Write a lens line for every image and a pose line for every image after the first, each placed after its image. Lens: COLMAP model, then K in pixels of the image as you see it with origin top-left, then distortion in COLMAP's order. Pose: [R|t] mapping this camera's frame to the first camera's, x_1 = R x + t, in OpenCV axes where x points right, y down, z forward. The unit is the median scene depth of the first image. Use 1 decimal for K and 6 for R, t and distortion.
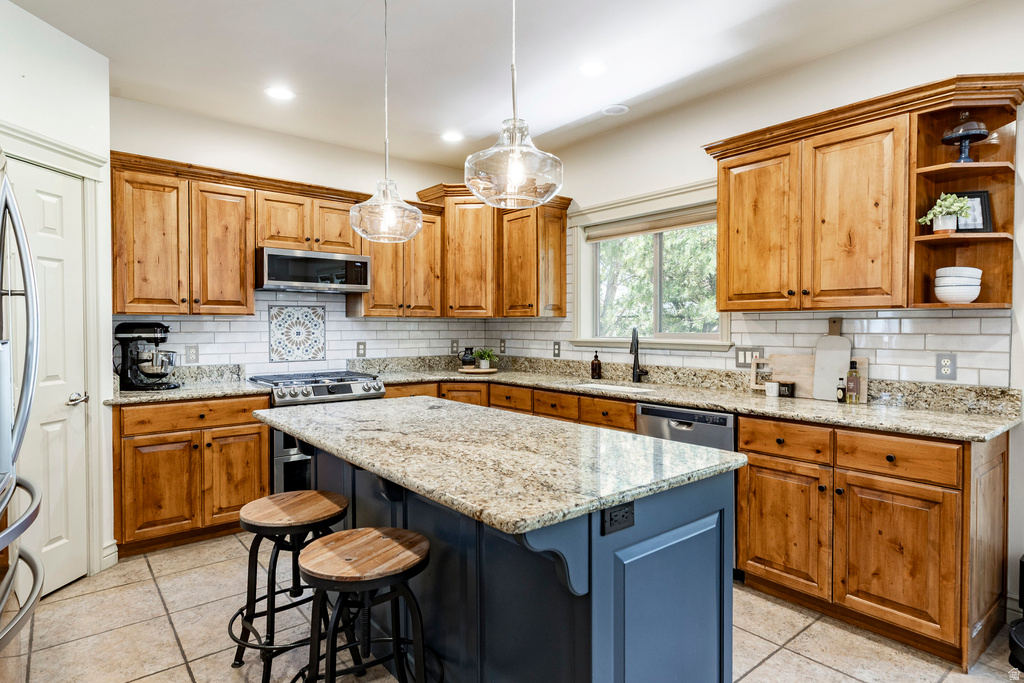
lens RADIAL K [[560.6, 0, 505.6], [0, 560.6, 343.2], [0, 0, 1]] dist [0.002957, 0.001951]
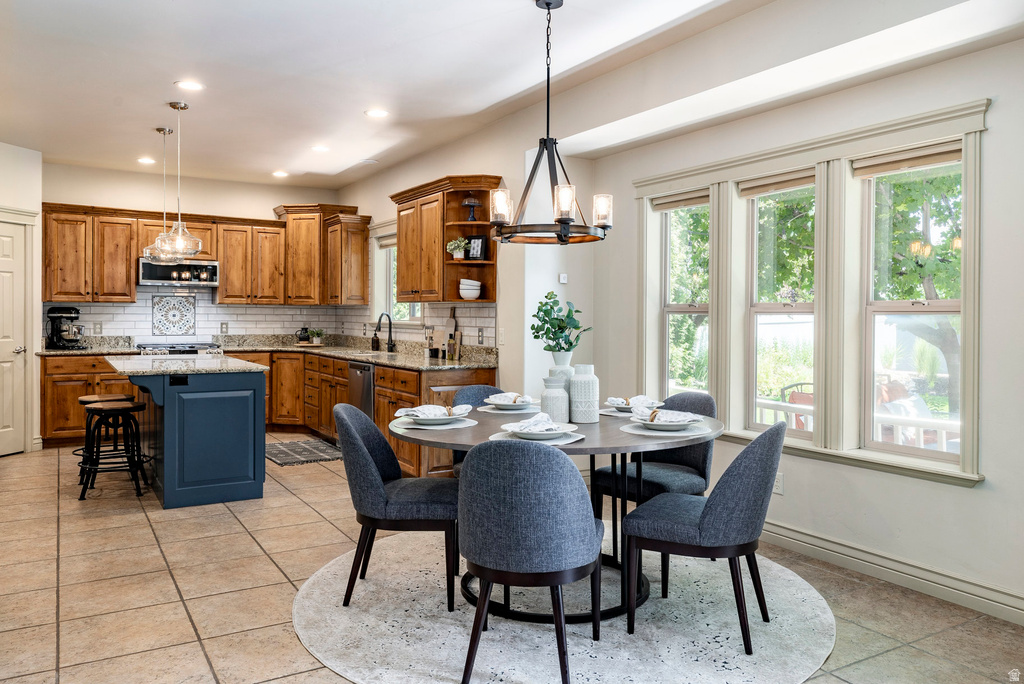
lens RADIAL K [[776.1, 0, 519.0], [0, 776.1, 333.3], [0, 0, 1]] dist [0.018089, -0.005264]
pose [[0.989507, 0.011130, -0.144056, 0.882555], [-0.012161, 0.999906, -0.006282, 0.033119], [0.143973, 0.007968, 0.989550, -0.929106]]
